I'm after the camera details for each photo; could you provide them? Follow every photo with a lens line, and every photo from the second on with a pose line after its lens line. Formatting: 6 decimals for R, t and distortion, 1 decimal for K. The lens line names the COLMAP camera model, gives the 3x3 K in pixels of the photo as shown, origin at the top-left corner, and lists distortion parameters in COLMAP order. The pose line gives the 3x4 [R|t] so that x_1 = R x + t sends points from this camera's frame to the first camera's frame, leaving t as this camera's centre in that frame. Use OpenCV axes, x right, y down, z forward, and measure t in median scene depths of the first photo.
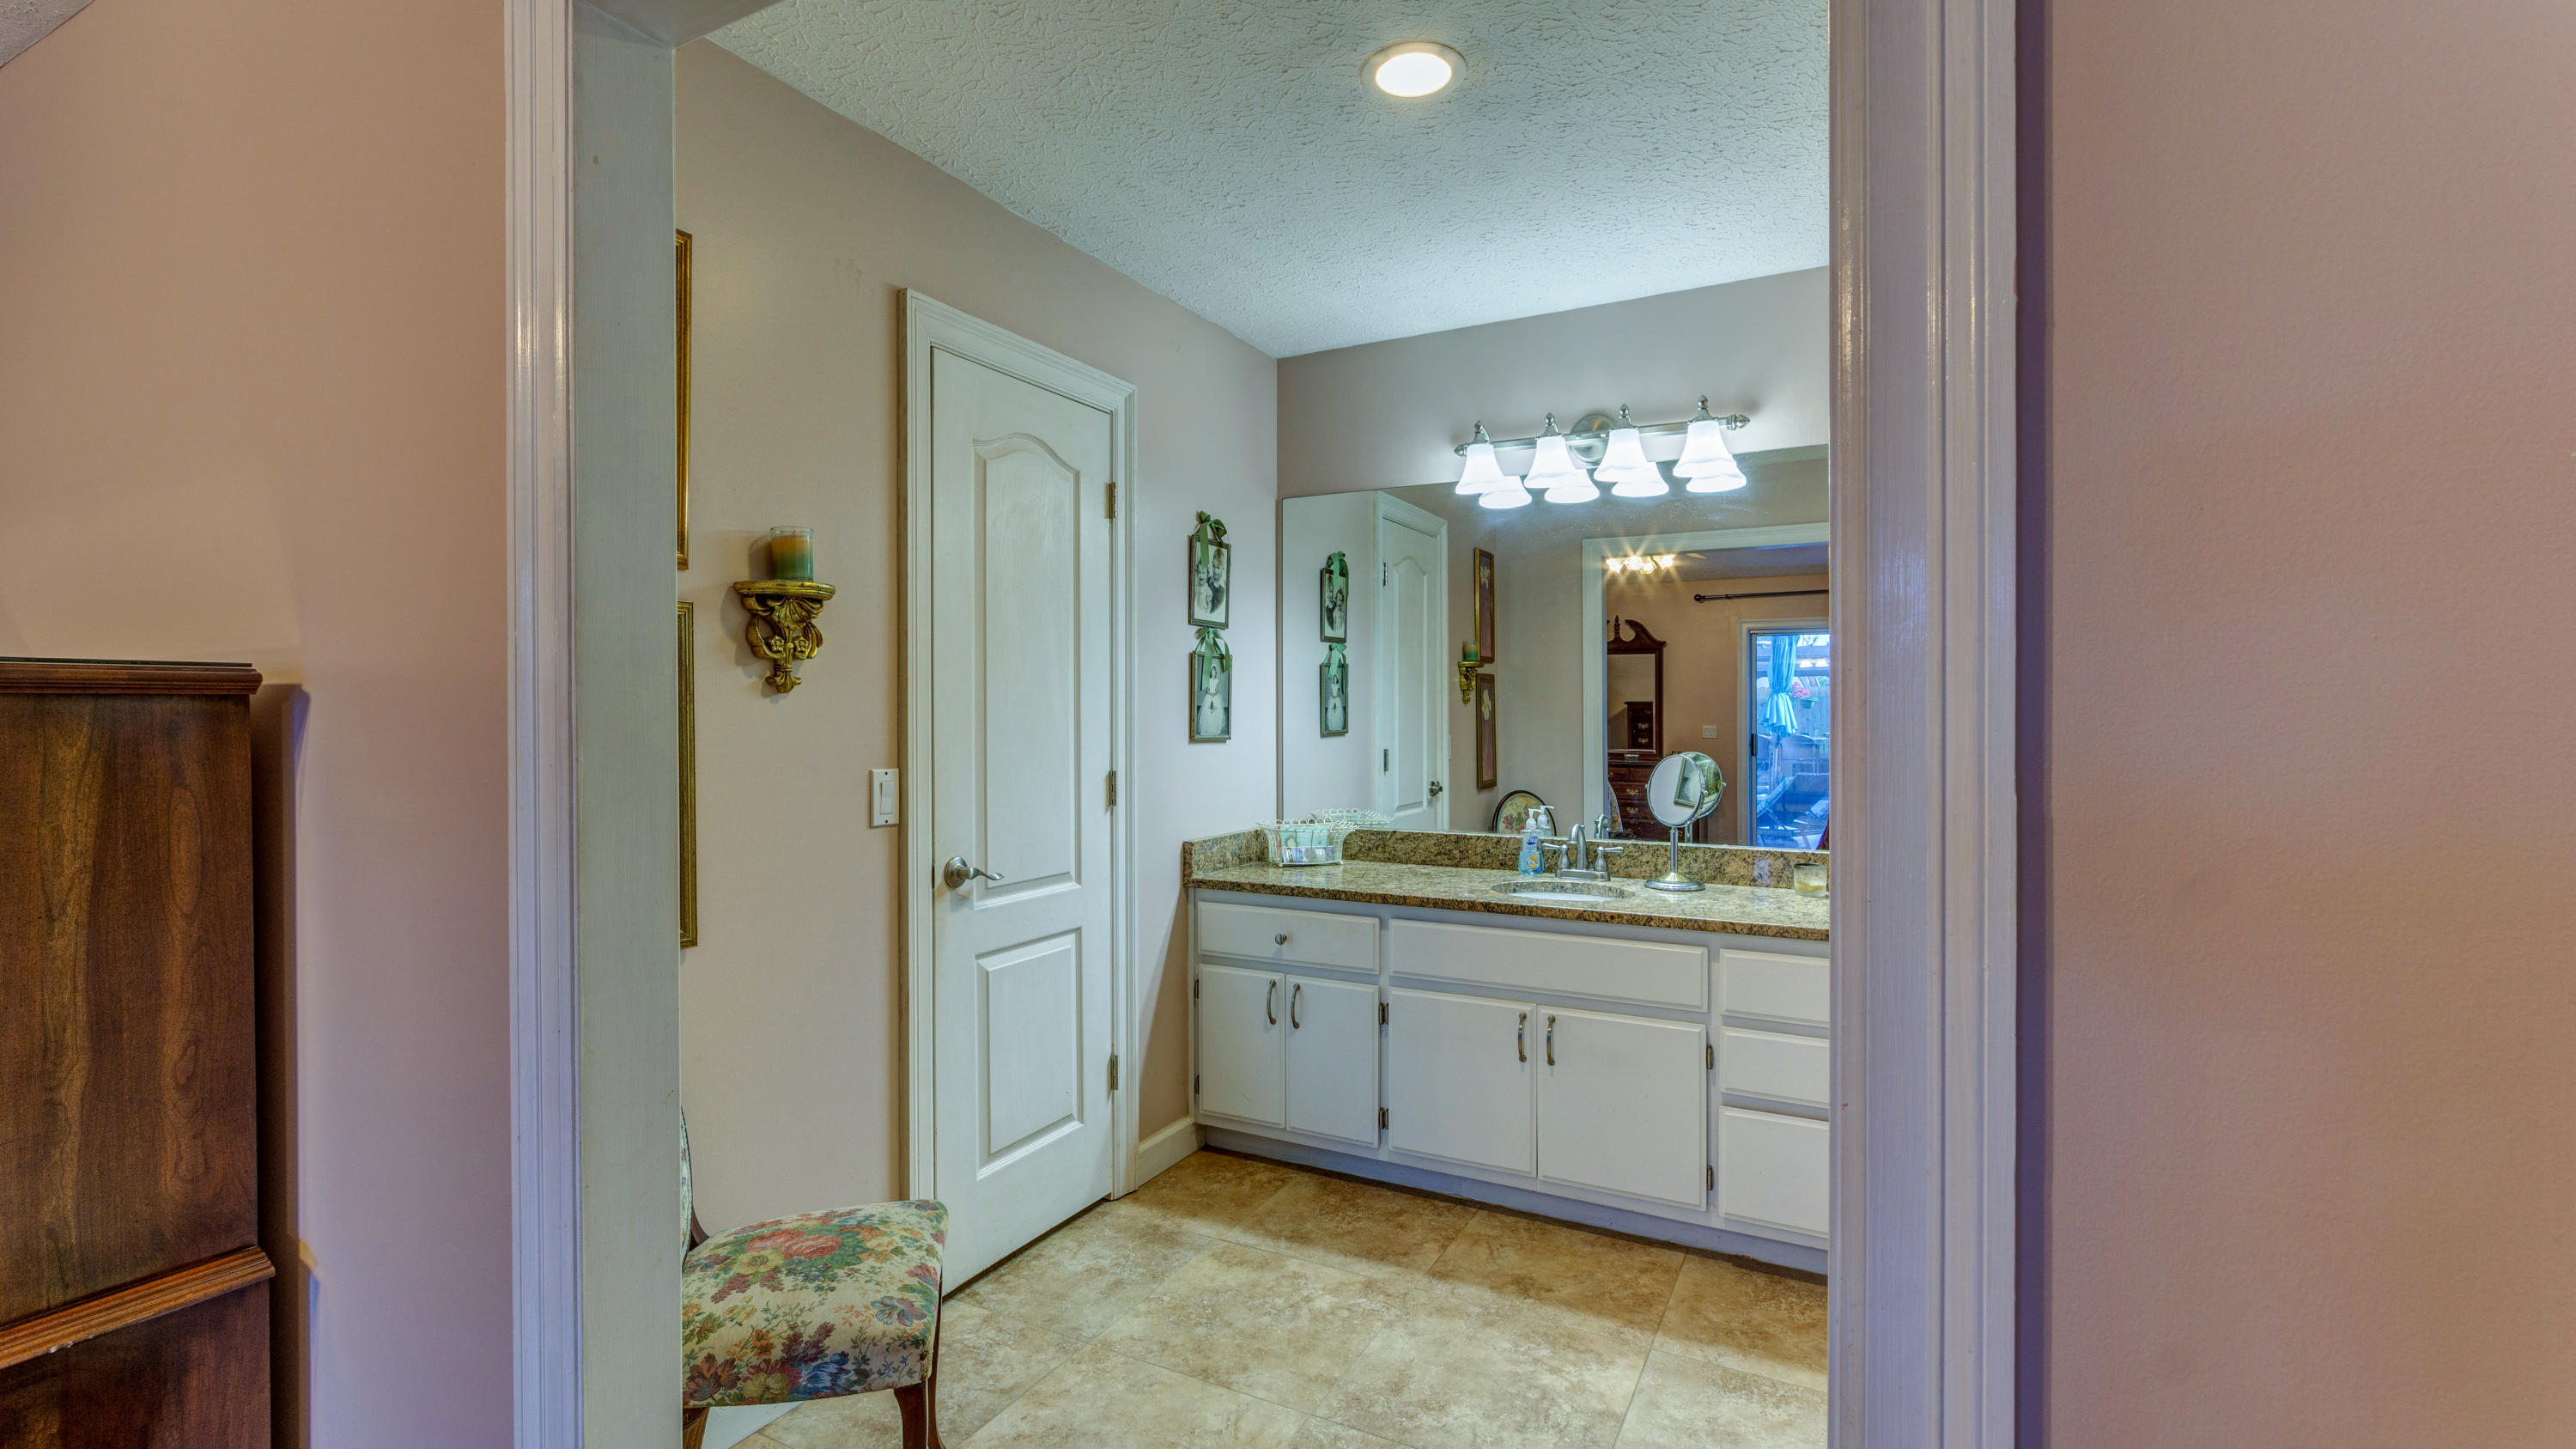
lens RADIAL K [[1128.3, 0, 1279.3], [0, 1128.3, 710.8], [0, 0, 1]] dist [-0.001582, -0.000072]
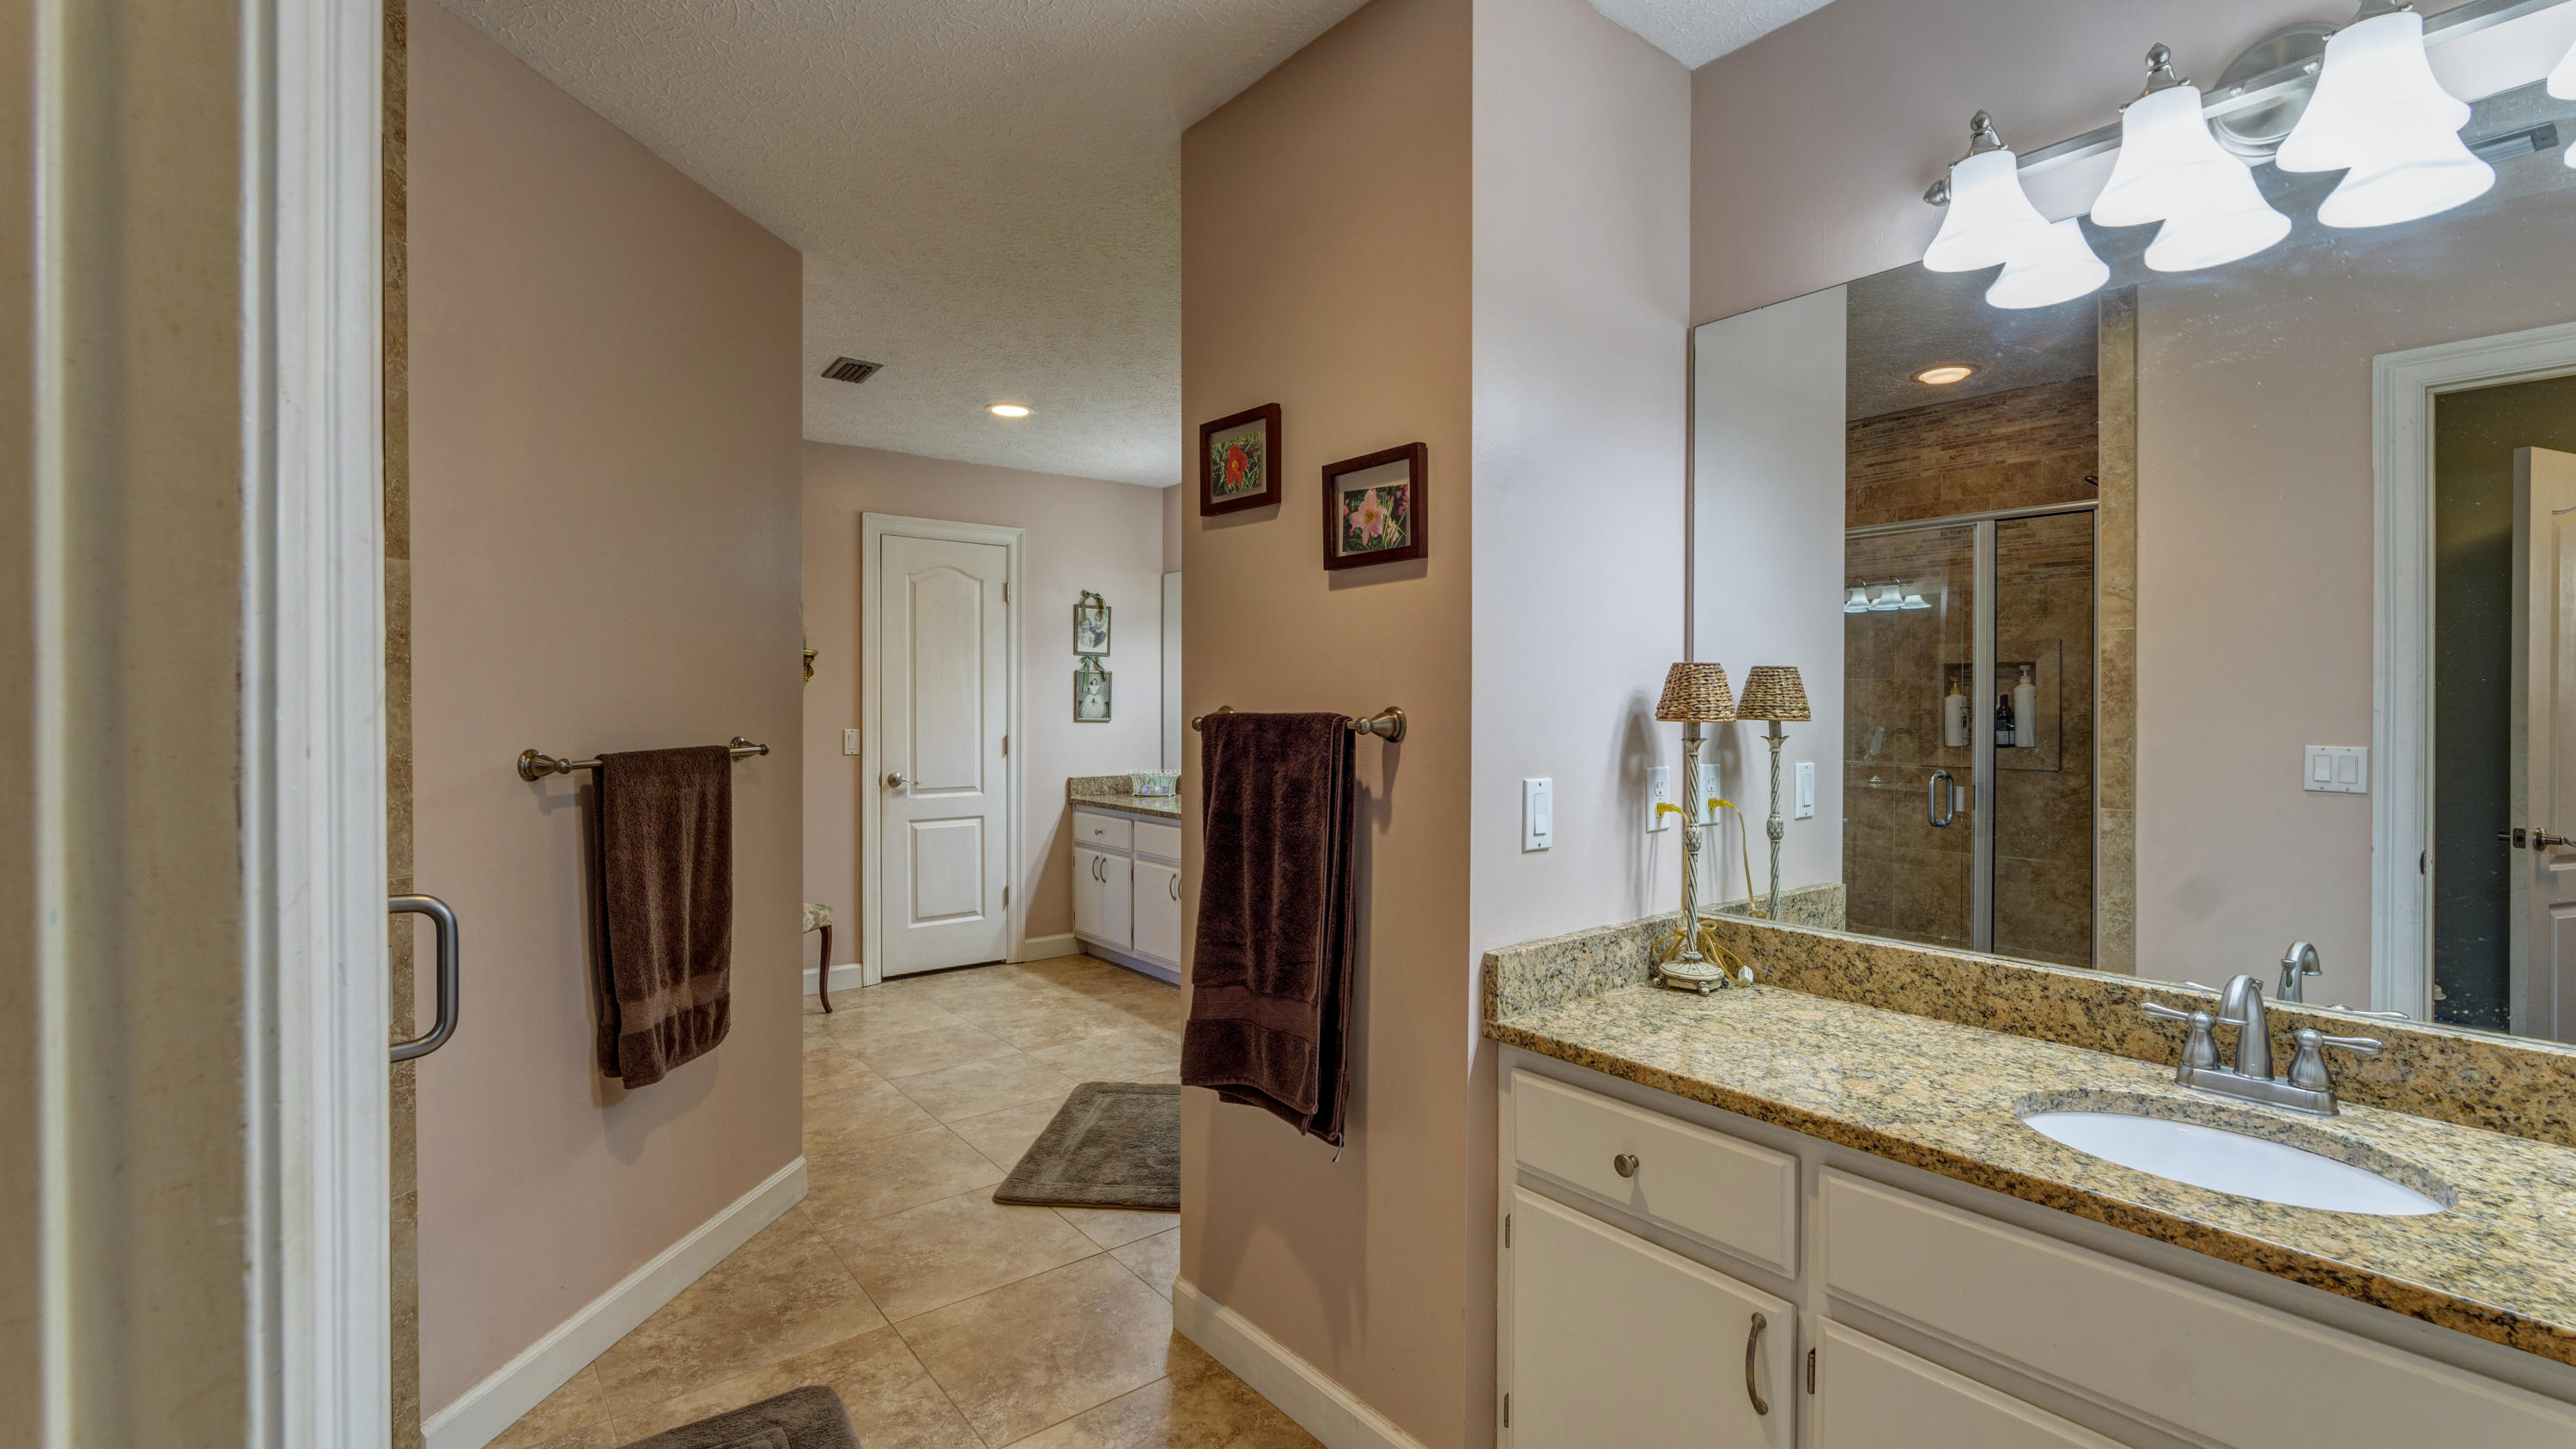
lens RADIAL K [[1136.6, 0, 1260.0], [0, 1136.6, 706.6], [0, 0, 1]] dist [-0.000736, -0.000245]
pose [[0.912615, 0.006469, -0.408768, 0.959525], [-0.005272, 0.999978, 0.004054, -0.004655], [0.408785, -0.001545, 0.912629, -0.528617]]
